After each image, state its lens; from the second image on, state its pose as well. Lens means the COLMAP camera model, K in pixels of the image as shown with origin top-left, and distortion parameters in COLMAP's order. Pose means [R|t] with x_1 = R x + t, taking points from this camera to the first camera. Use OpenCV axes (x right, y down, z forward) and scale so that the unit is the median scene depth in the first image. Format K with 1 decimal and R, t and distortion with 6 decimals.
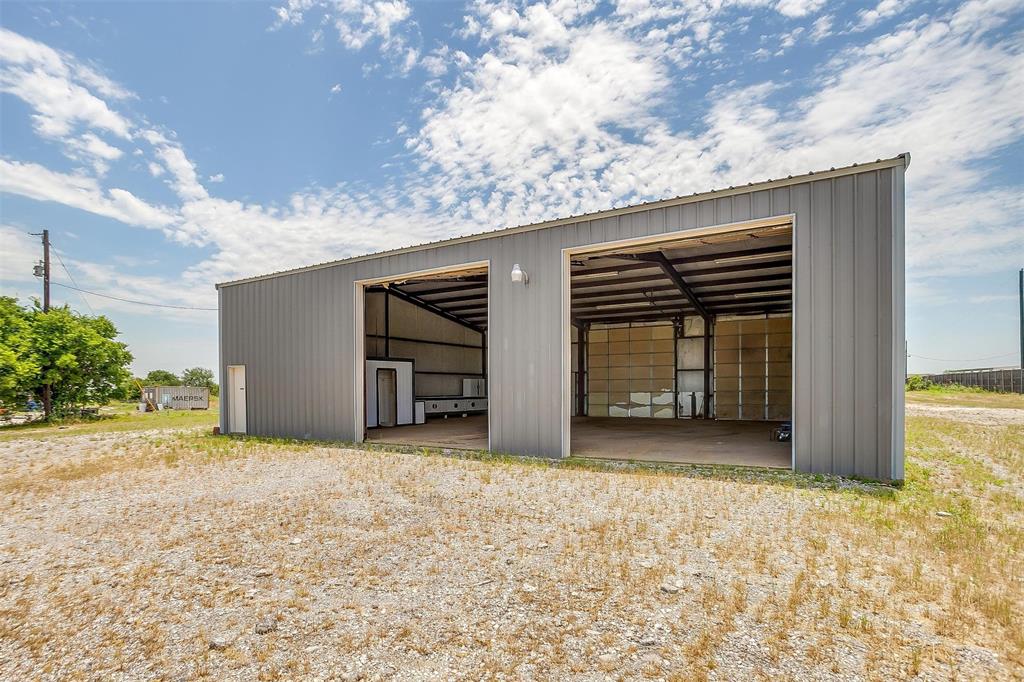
lens RADIAL K [[569.0, 0, 523.5], [0, 569.0, 396.0], [0, 0, 1]] dist [-0.001904, -0.000164]
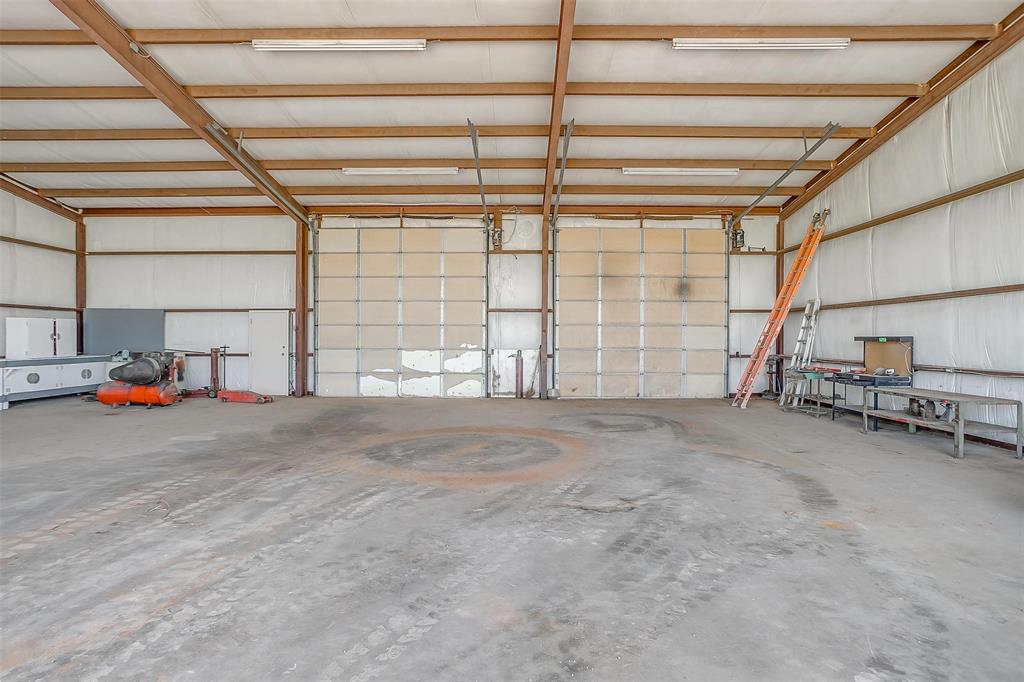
lens RADIAL K [[534.3, 0, 512.0], [0, 534.3, 341.0], [0, 0, 1]] dist [-0.065254, 0.042328]
pose [[0.866387, 0.004919, 0.499349, 0.030341], [-0.002036, 0.999978, -0.006317, -0.012200], [-0.499369, 0.004457, 0.866378, 0.540240]]
